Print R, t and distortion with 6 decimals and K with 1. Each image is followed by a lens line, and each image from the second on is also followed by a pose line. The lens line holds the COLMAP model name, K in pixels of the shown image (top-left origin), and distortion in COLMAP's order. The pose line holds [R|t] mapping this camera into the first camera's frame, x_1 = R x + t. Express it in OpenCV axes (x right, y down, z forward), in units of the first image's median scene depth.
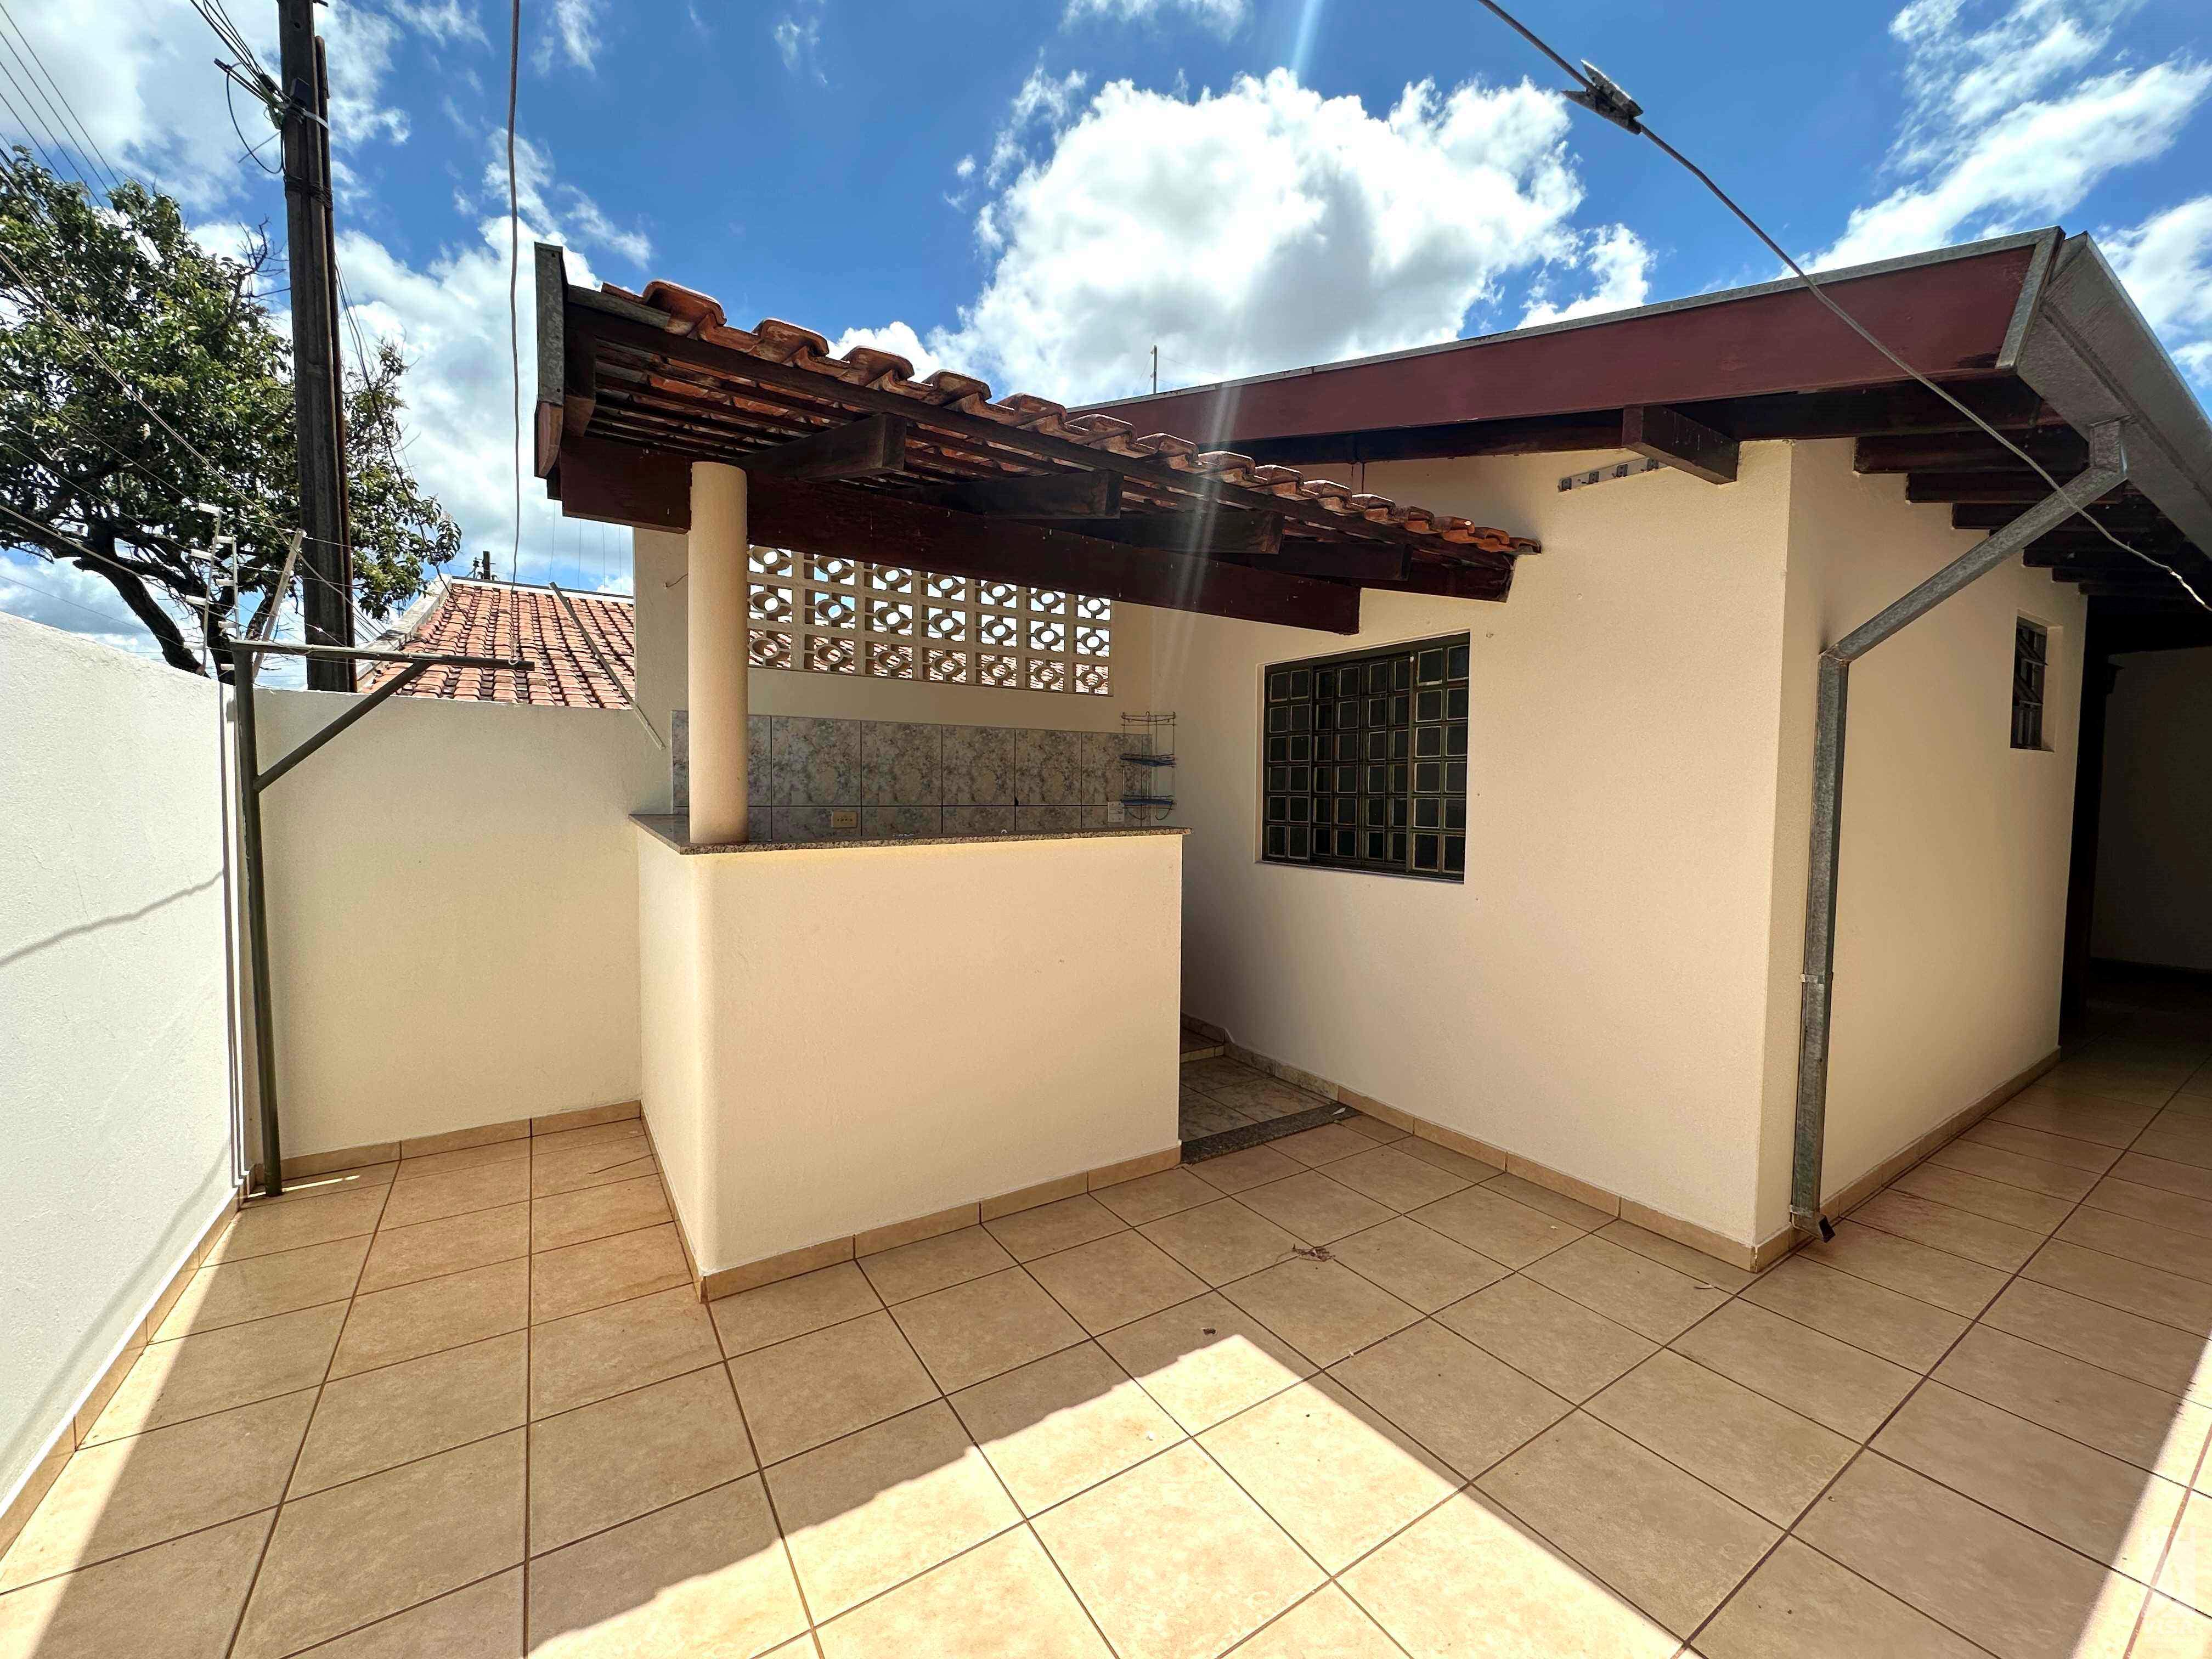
lens RADIAL K [[884.8, 0, 1101.8], [0, 884.8, 844.2], [0, 0, 1]] dist [-0.008768, 0.000196]
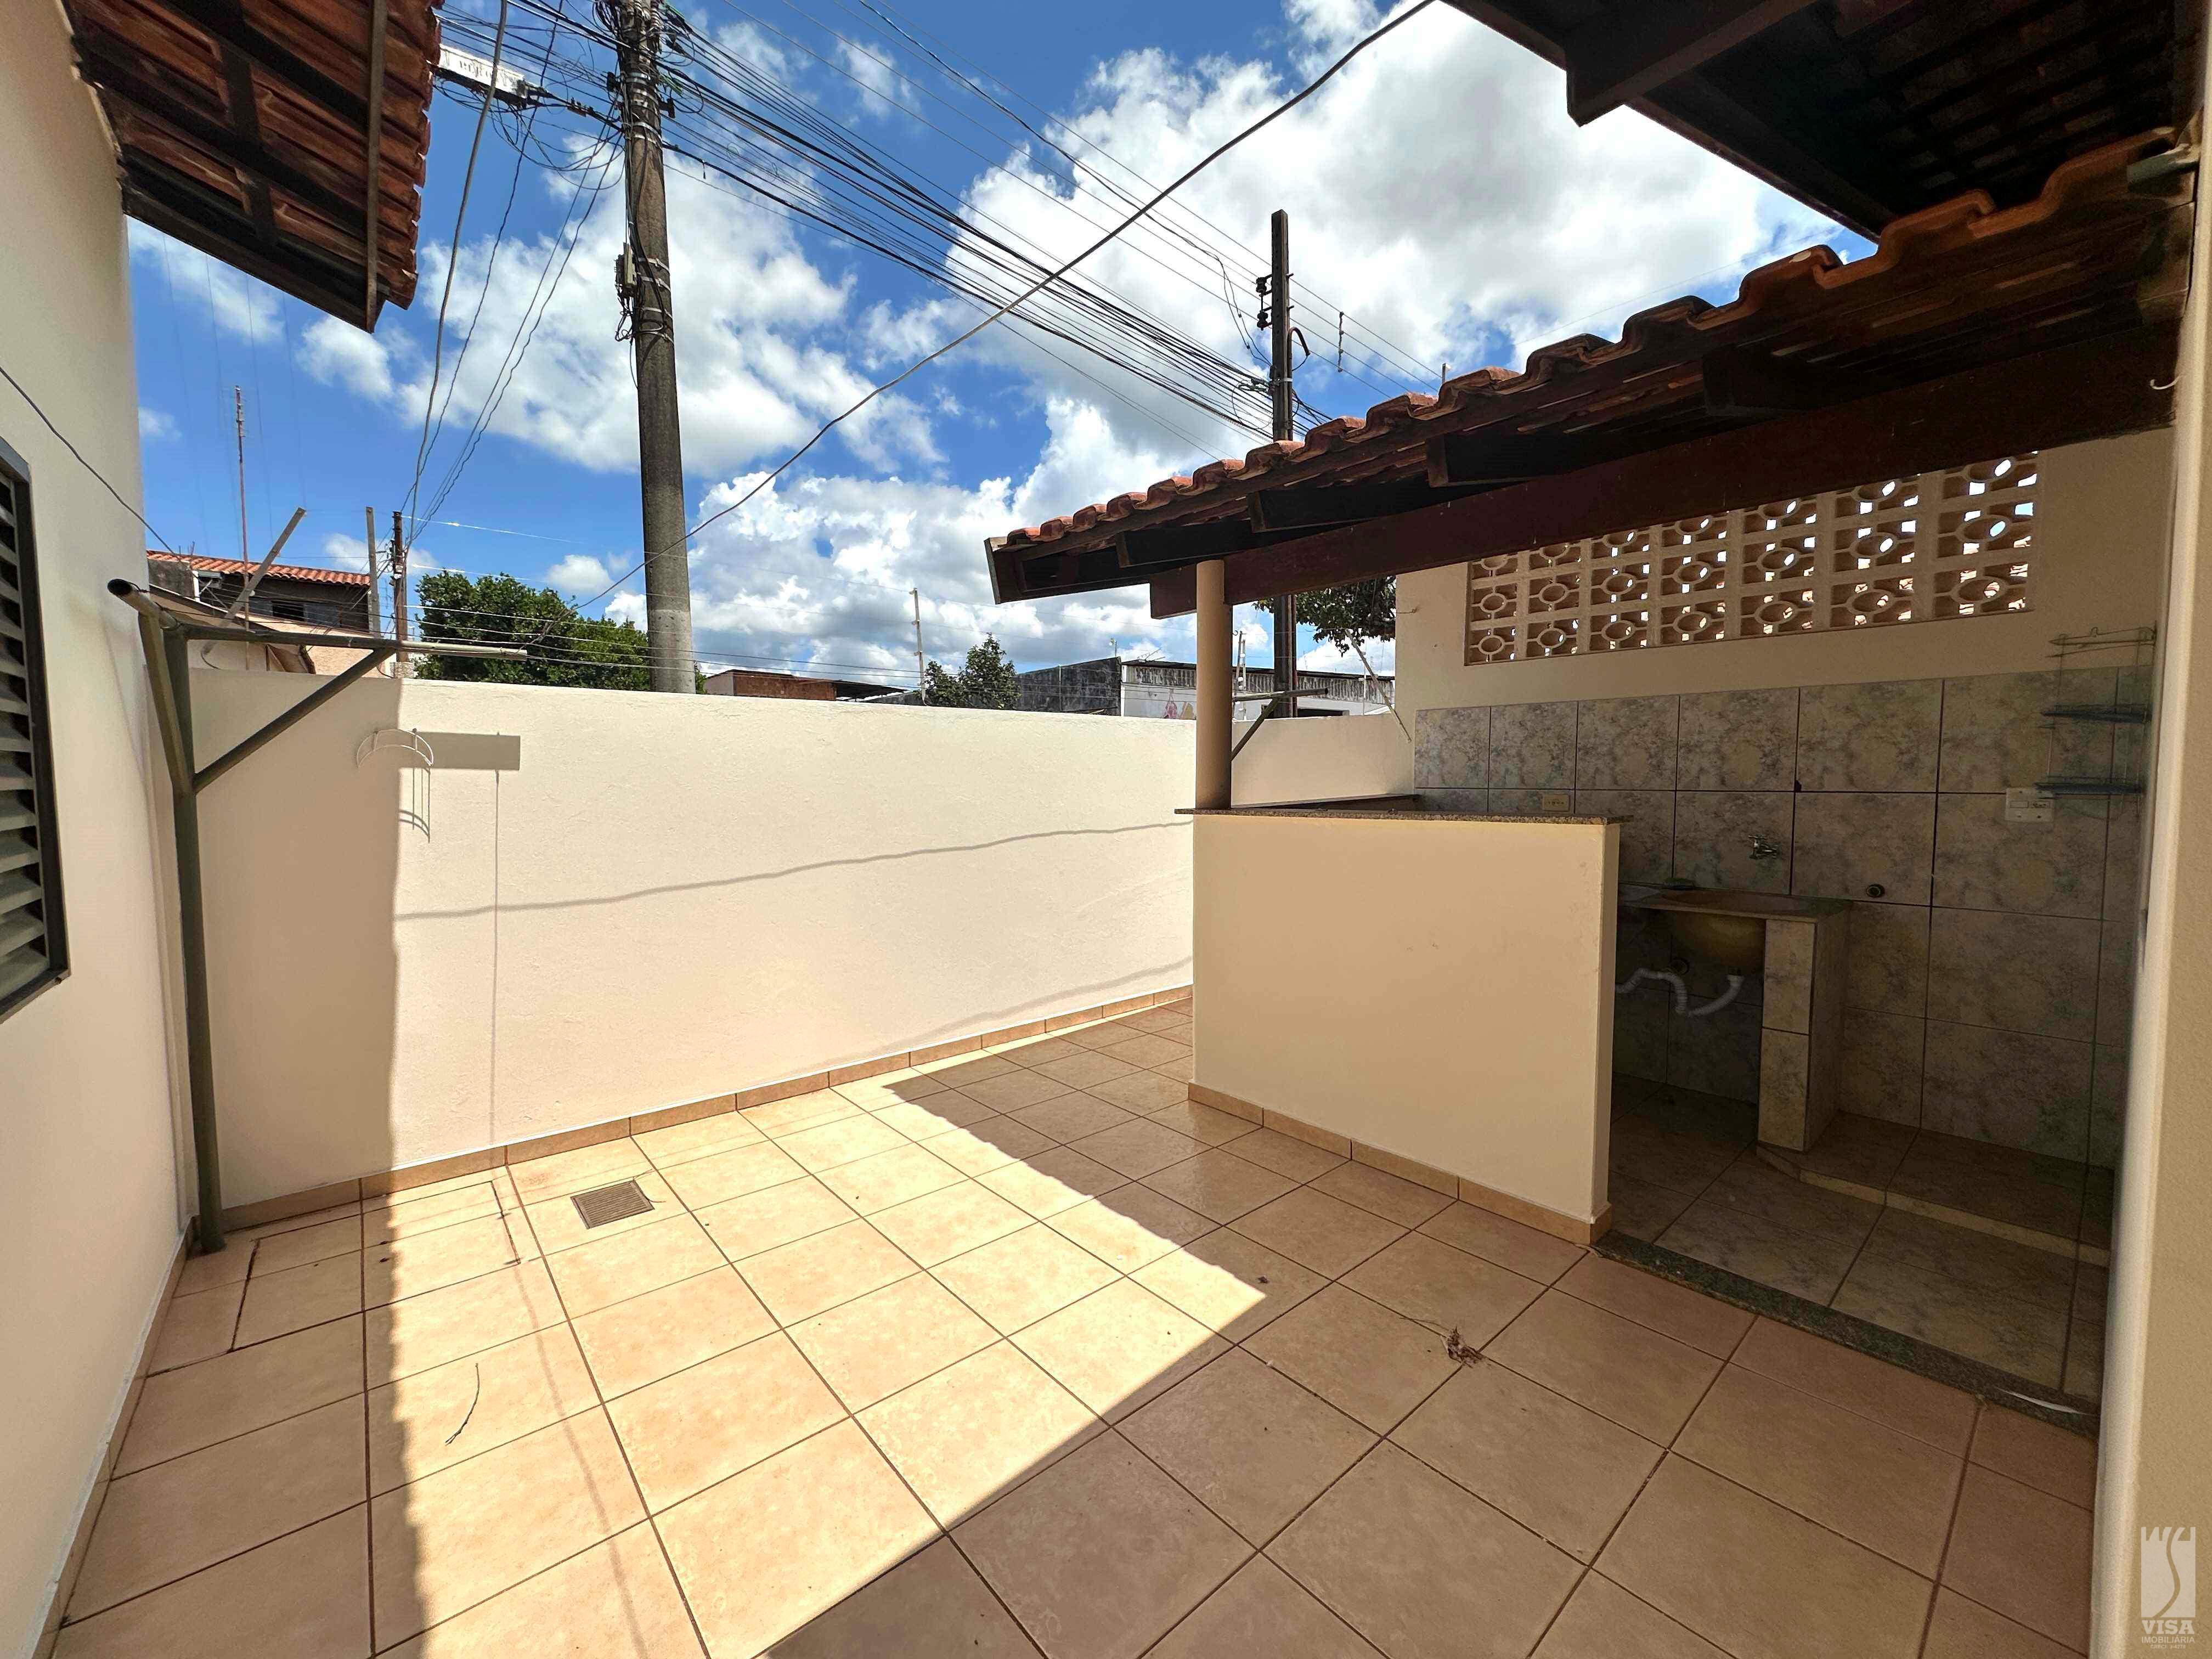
lens RADIAL K [[884.8, 0, 1099.1], [0, 884.8, 823.0], [0, 0, 1]] dist [-0.008768, 0.000196]
pose [[0.123229, 0.045254, -0.991346, 0.713523], [-0.056003, 0.997685, 0.038582, -0.015951], [0.990797, 0.050764, 0.125478, 0.408923]]
